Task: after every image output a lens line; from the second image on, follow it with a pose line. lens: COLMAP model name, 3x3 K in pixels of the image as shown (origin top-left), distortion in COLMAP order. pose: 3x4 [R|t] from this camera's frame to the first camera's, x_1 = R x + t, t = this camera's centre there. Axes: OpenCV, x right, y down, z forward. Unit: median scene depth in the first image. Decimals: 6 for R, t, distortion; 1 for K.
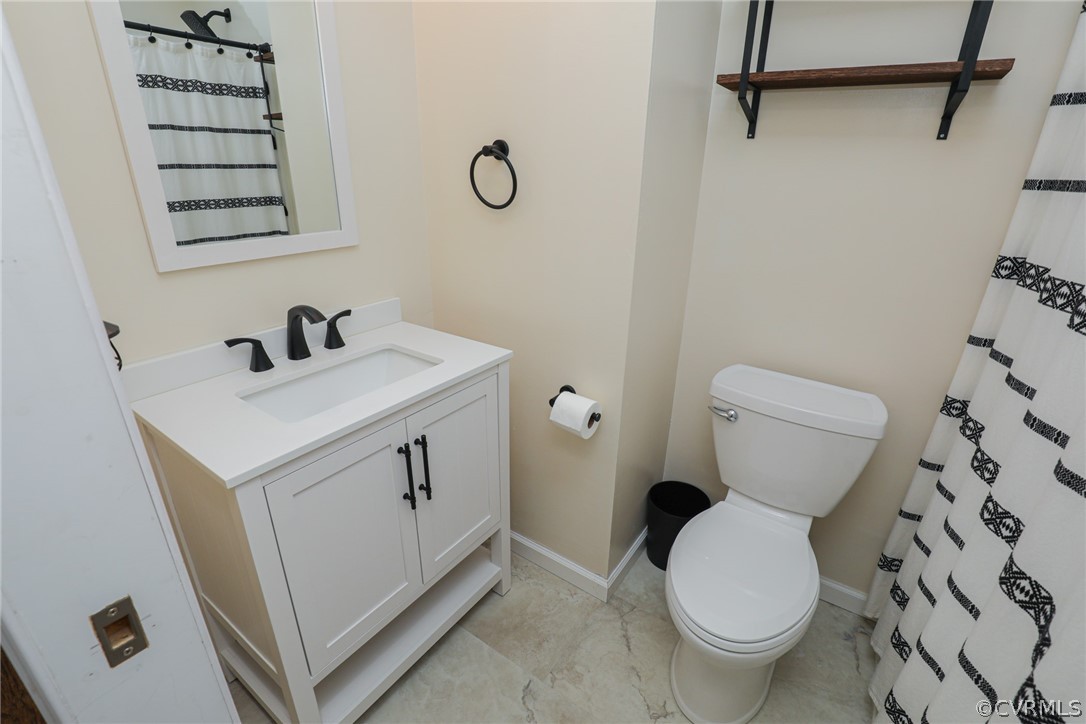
lens RADIAL K [[502.9, 0, 543.0], [0, 502.9, 362.0], [0, 0, 1]] dist [-0.002792, -0.000667]
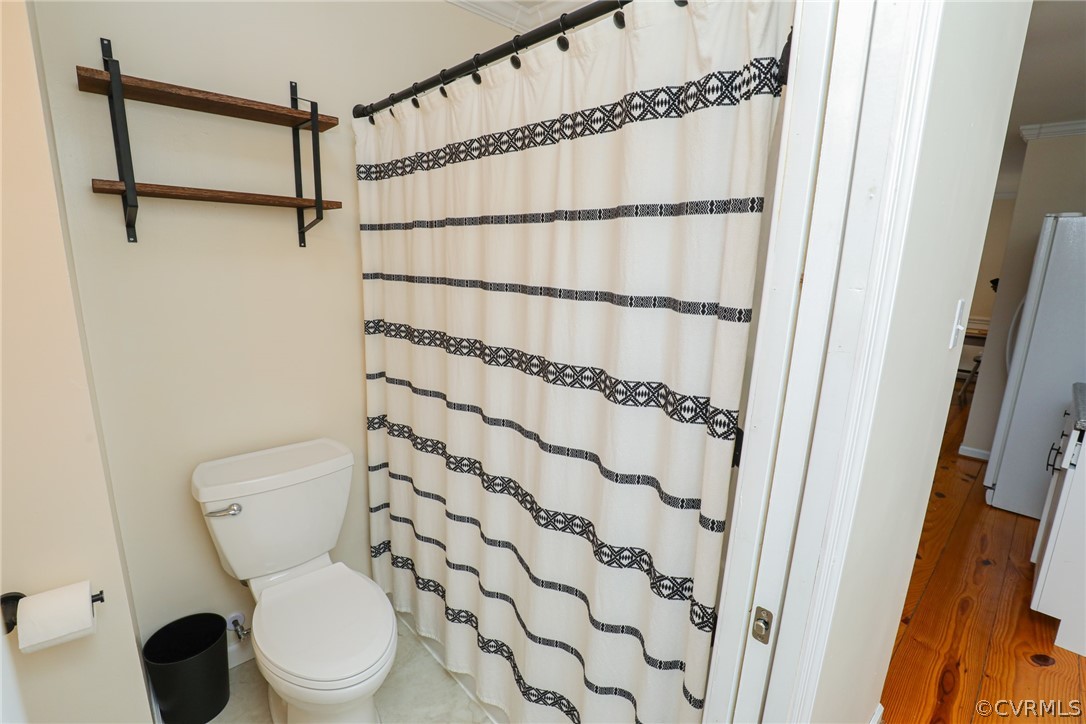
lens RADIAL K [[502.9, 0, 543.0], [0, 502.9, 362.0], [0, 0, 1]] dist [-0.002792, -0.000667]
pose [[0.244790, -0.224162, 0.943308, -0.418463], [0.342698, 0.930112, 0.132096, -0.105243], [-0.906993, 0.290933, 0.304502, 0.068481]]
